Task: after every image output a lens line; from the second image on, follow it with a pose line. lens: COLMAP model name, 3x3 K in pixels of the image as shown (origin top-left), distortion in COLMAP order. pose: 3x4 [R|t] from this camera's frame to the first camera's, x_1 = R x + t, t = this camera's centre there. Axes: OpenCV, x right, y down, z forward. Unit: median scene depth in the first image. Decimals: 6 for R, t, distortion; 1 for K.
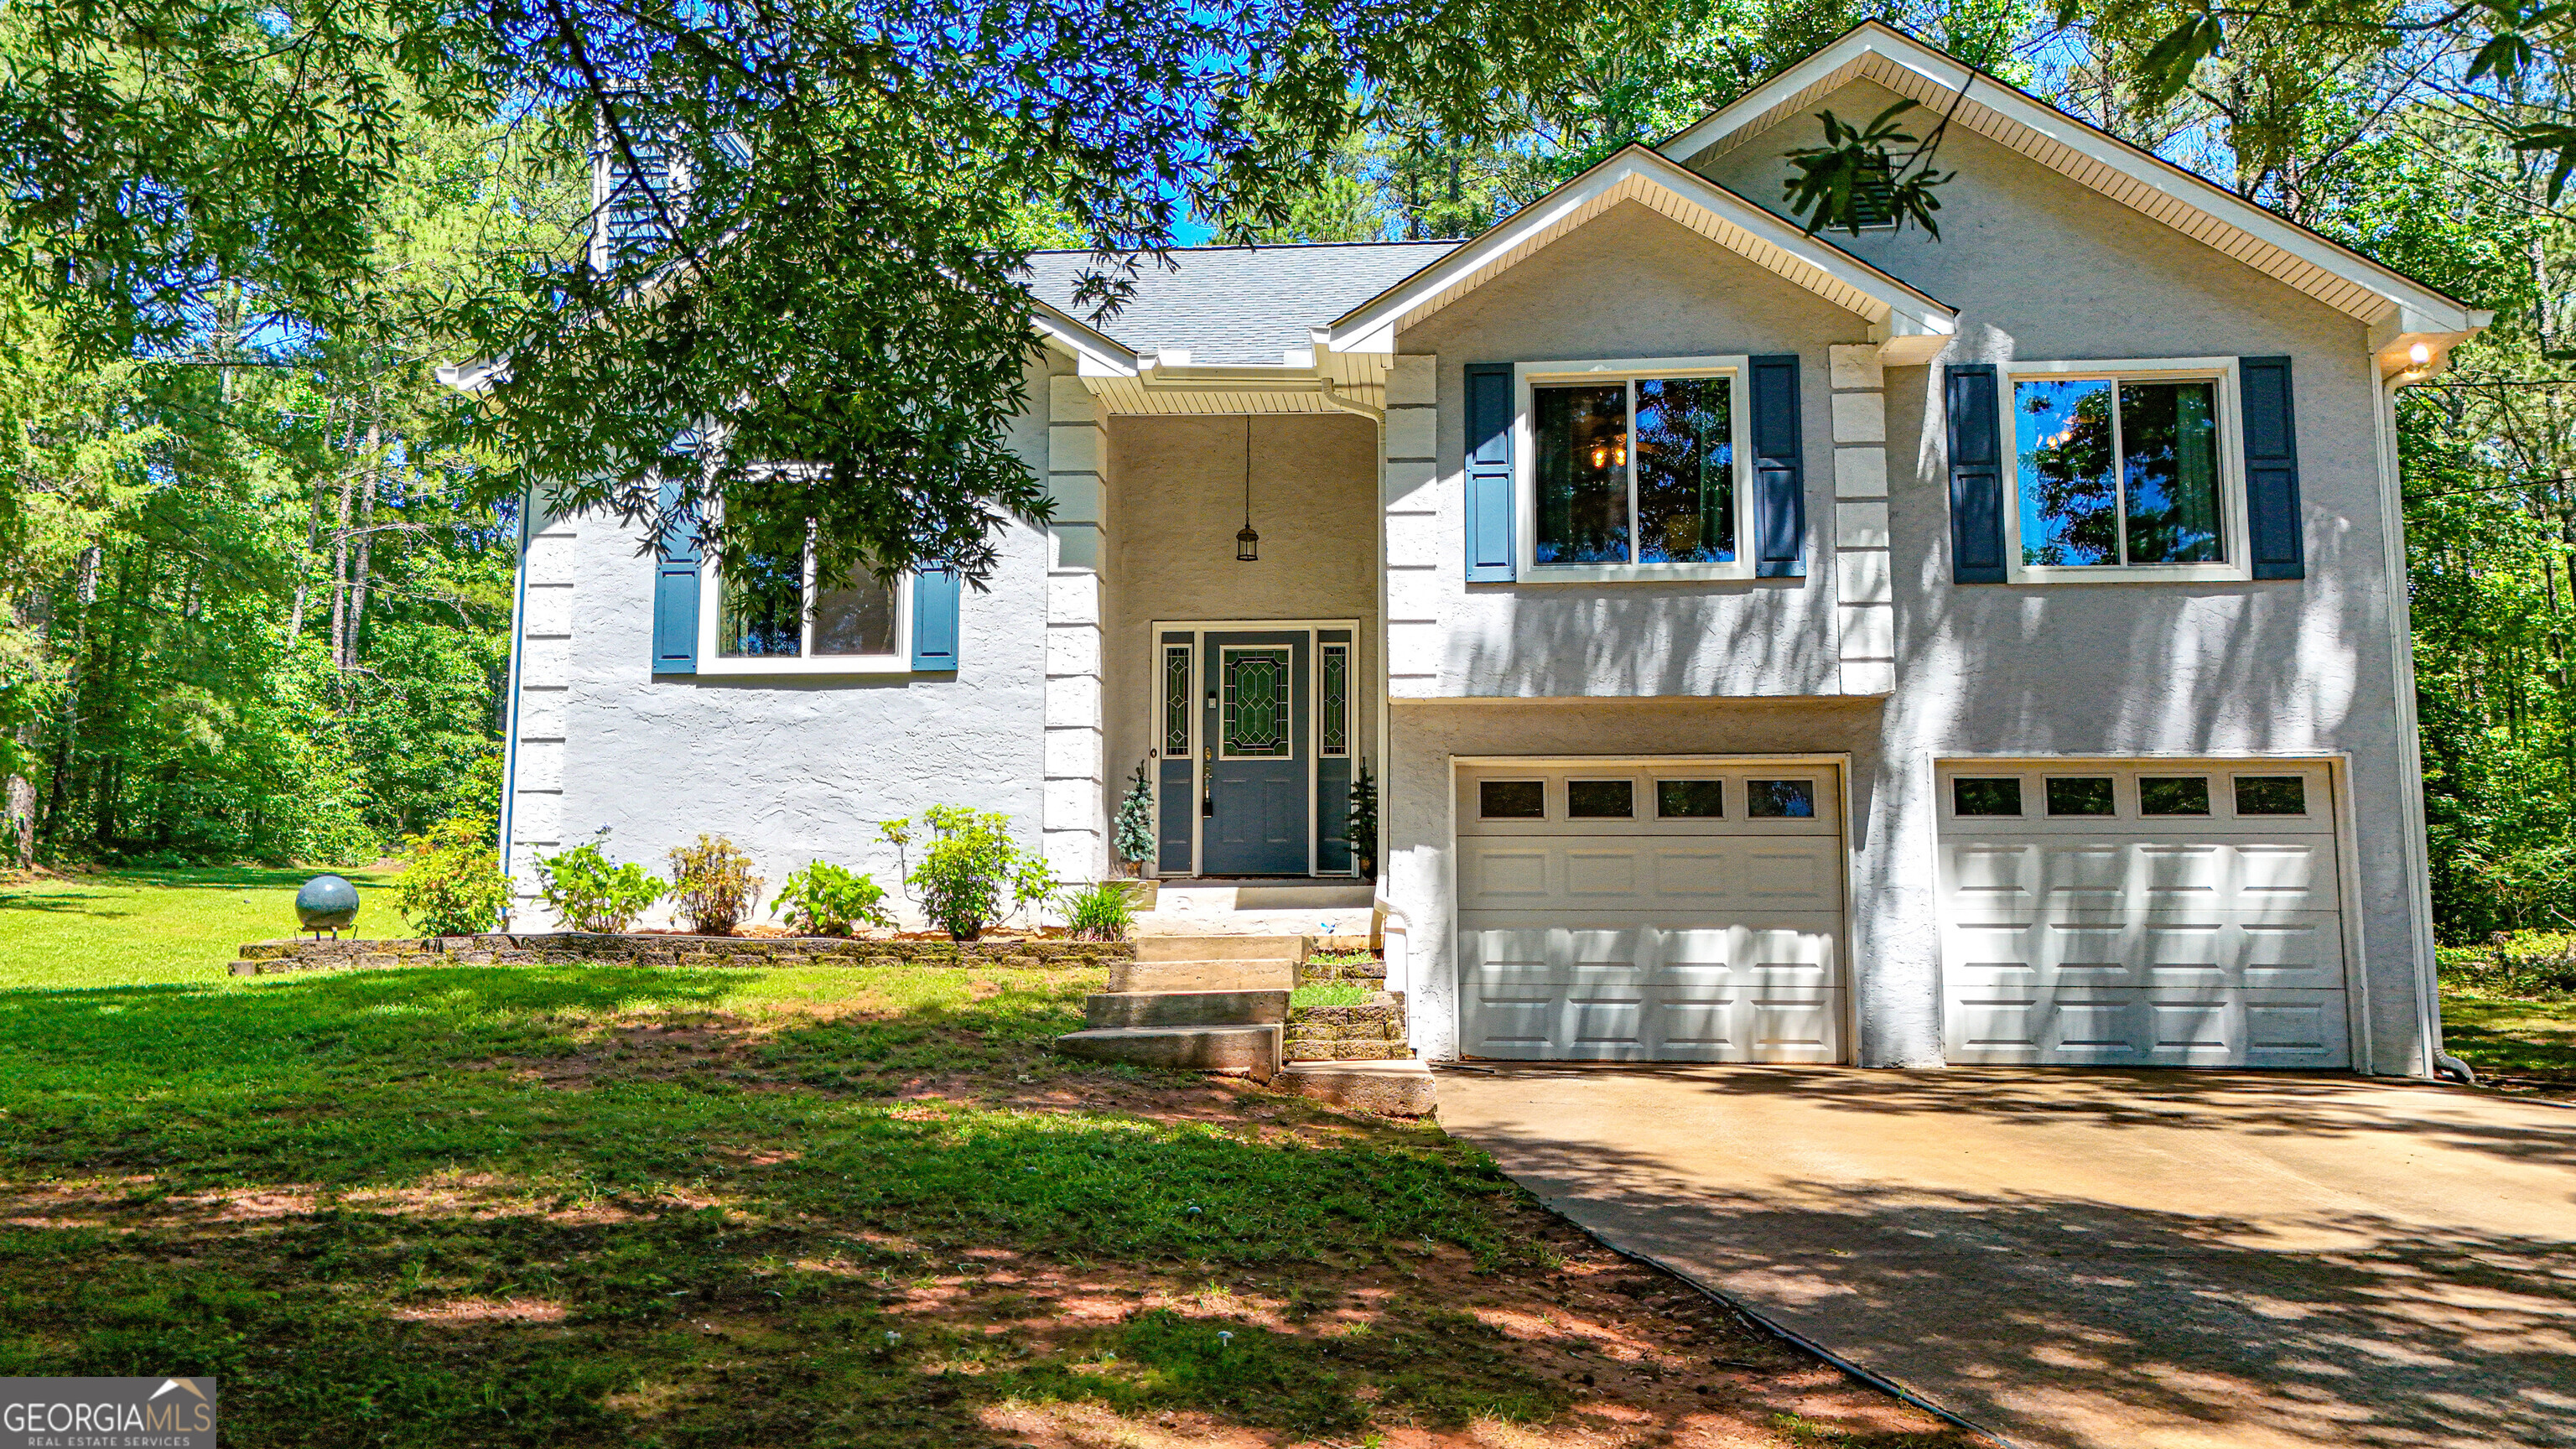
lens RADIAL K [[1866.5, 0, 1288.0], [0, 1866.5, 724.5], [0, 0, 1]] dist [0.126944, -0.198983]
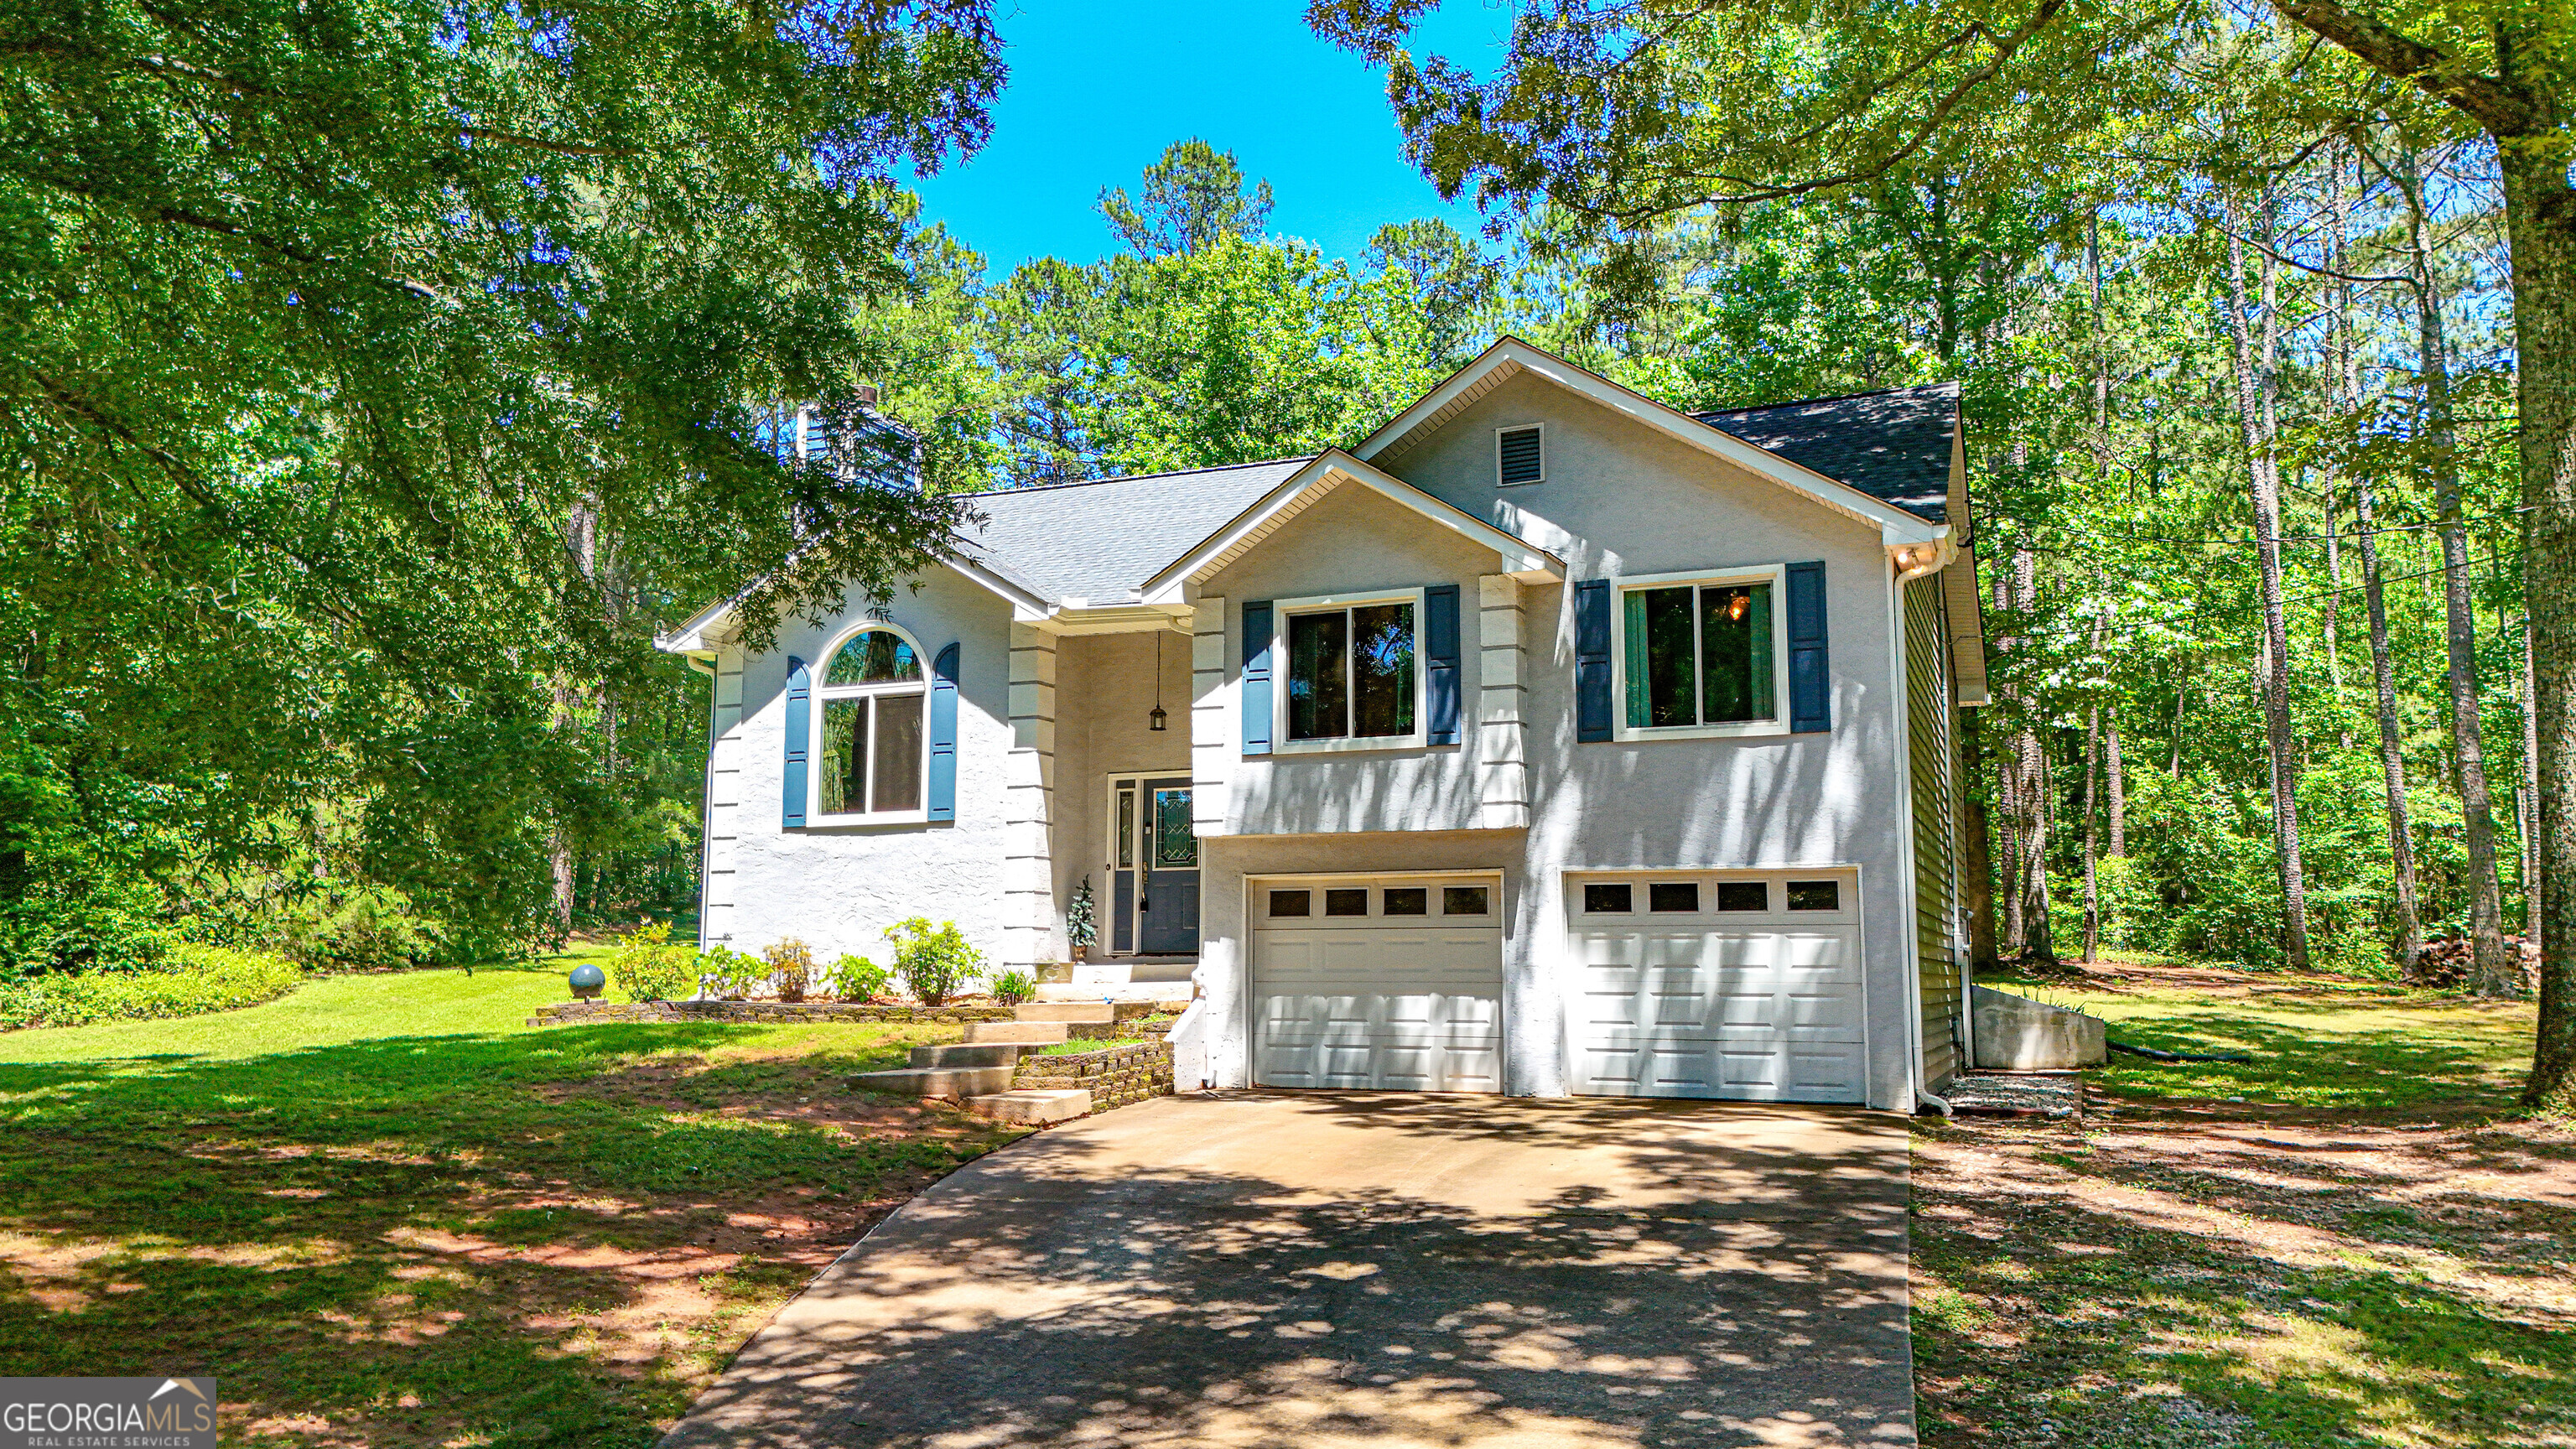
lens RADIAL K [[1866.5, 0, 1288.0], [0, 1866.5, 724.5], [0, 0, 1]] dist [0.126944, -0.198983]
pose [[0.950876, -0.043950, -0.306435, 0.573945], [0.042649, 0.999030, -0.010942, -0.082584], [0.306619, -0.002665, 0.951829, -0.362832]]
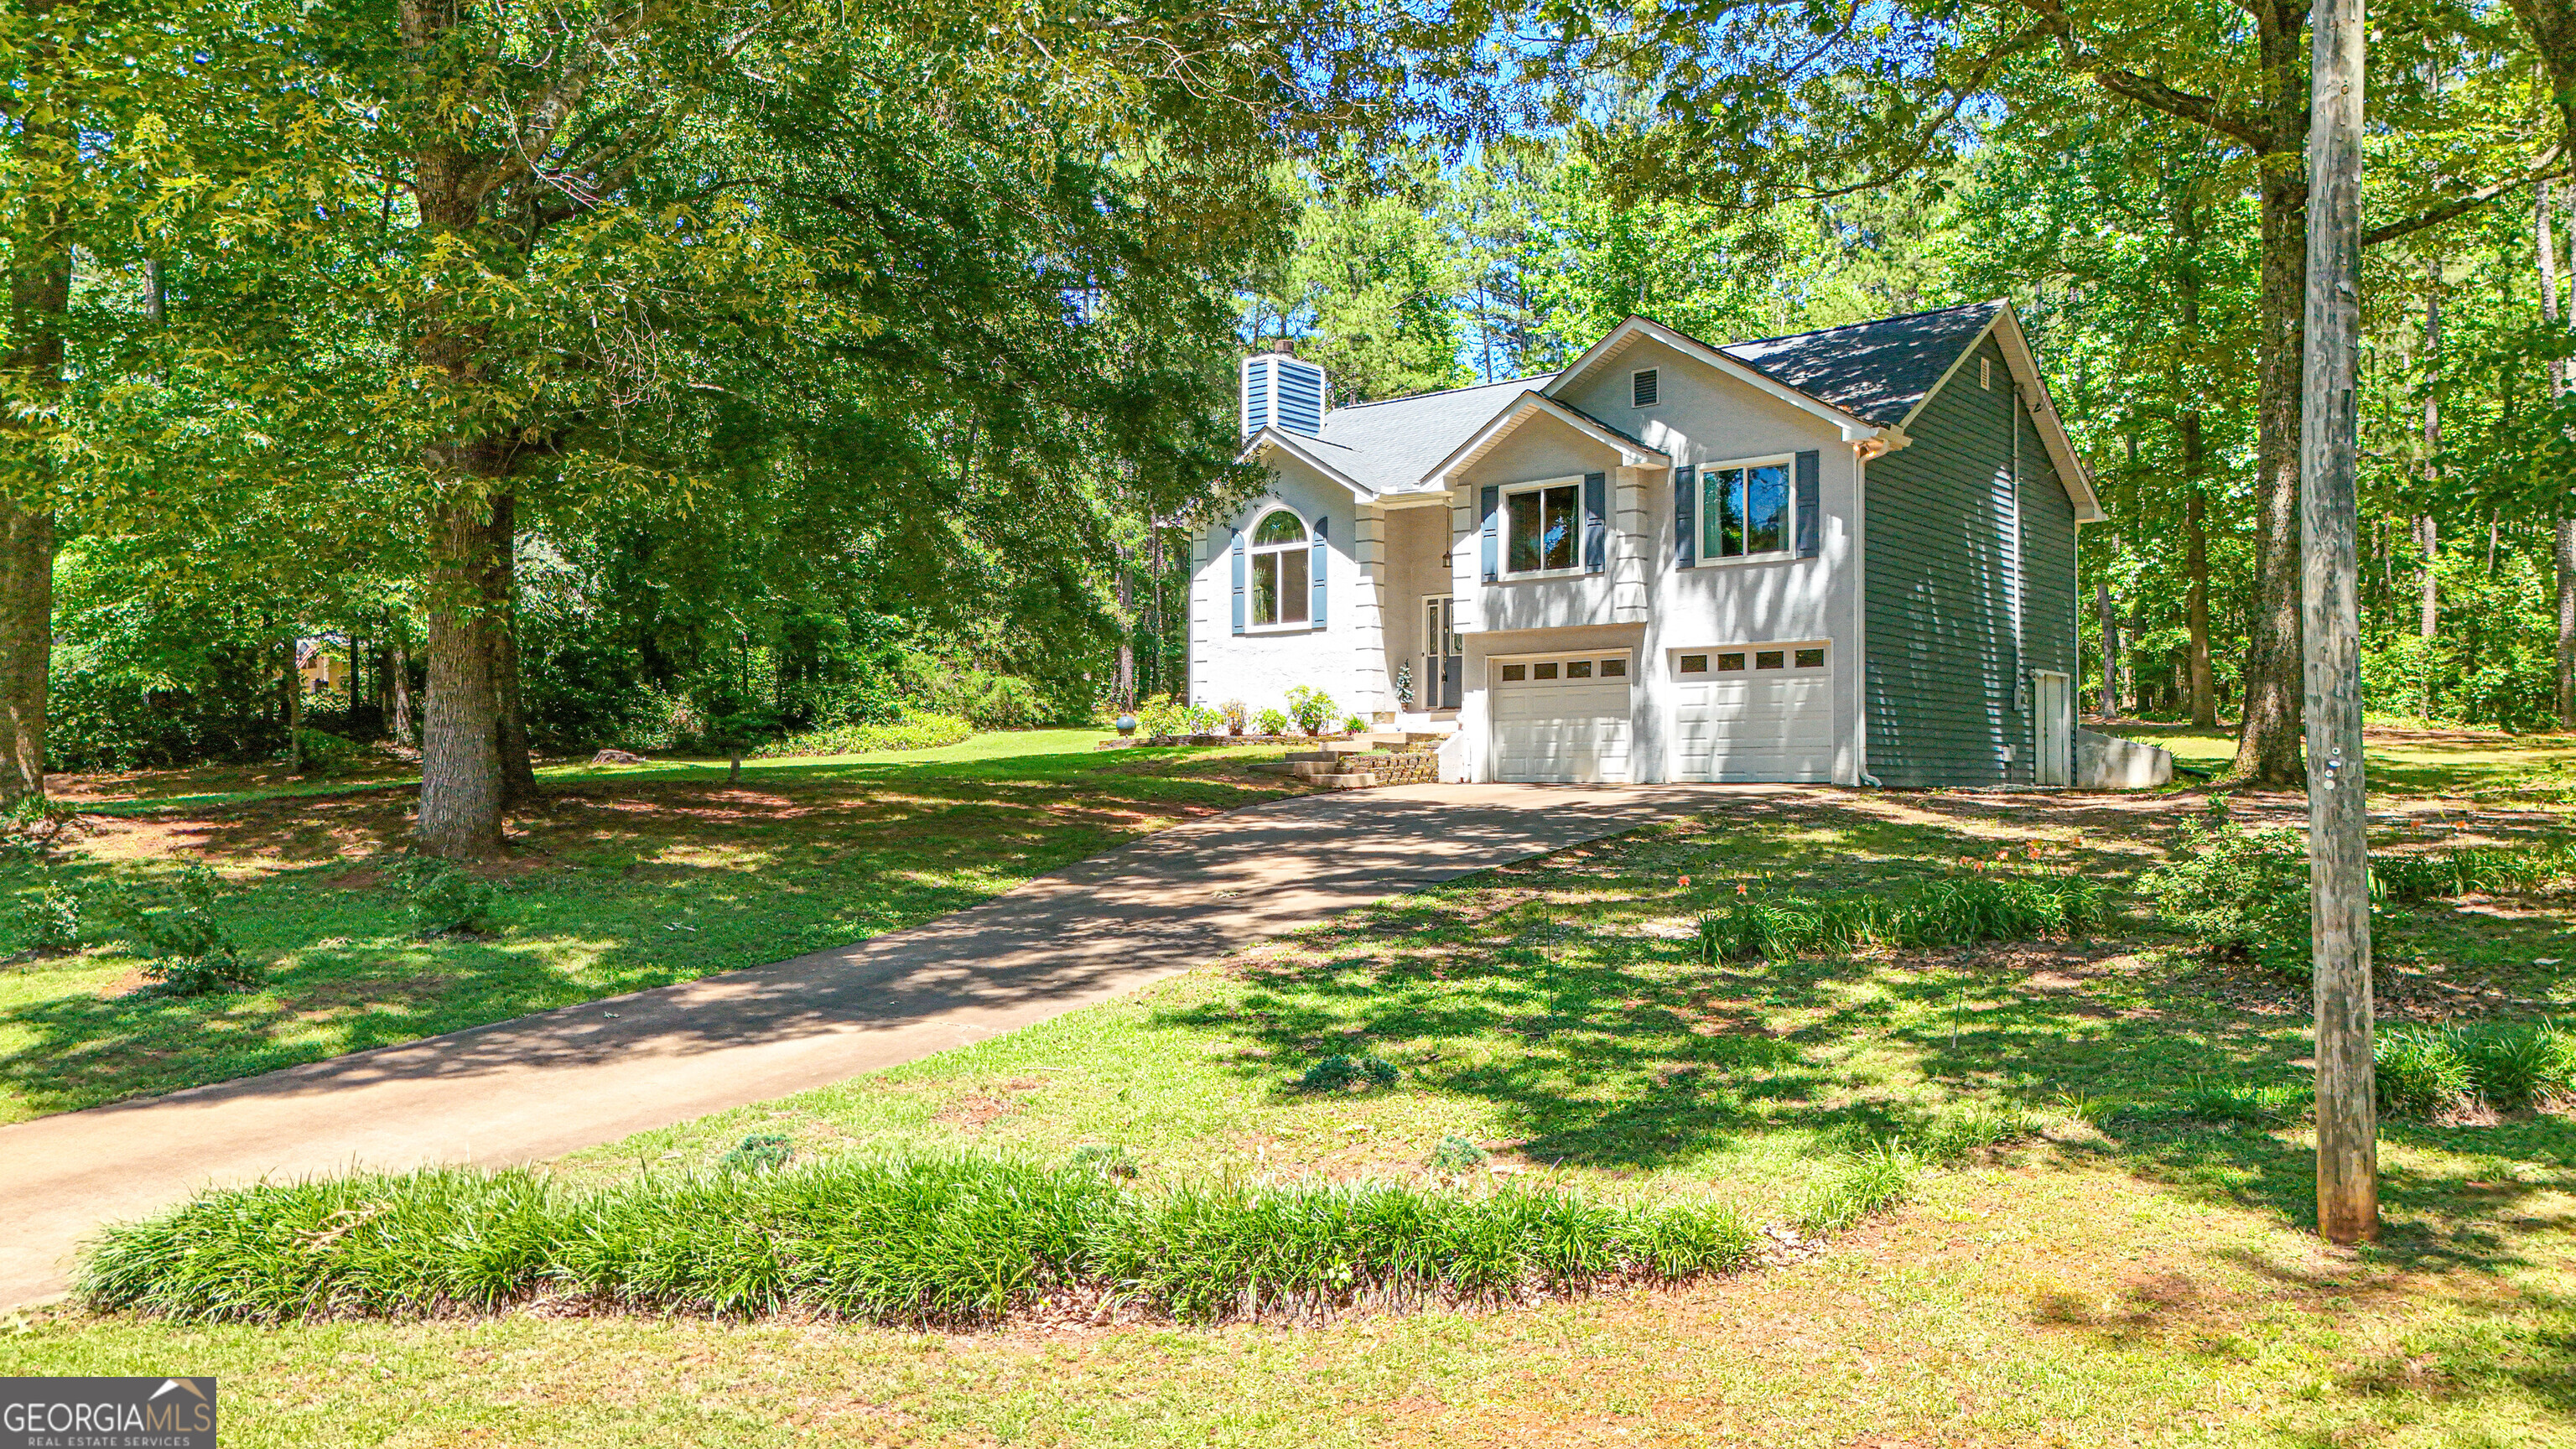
lens RADIAL K [[1866.5, 0, 1288.0], [0, 1866.5, 724.5], [0, 0, 1]] dist [0.126944, -0.198983]
pose [[0.818151, -0.021095, -0.574617, 1.253771], [0.074775, 0.994744, 0.069947, -0.081272], [0.570121, -0.100194, 0.815428, -1.088789]]
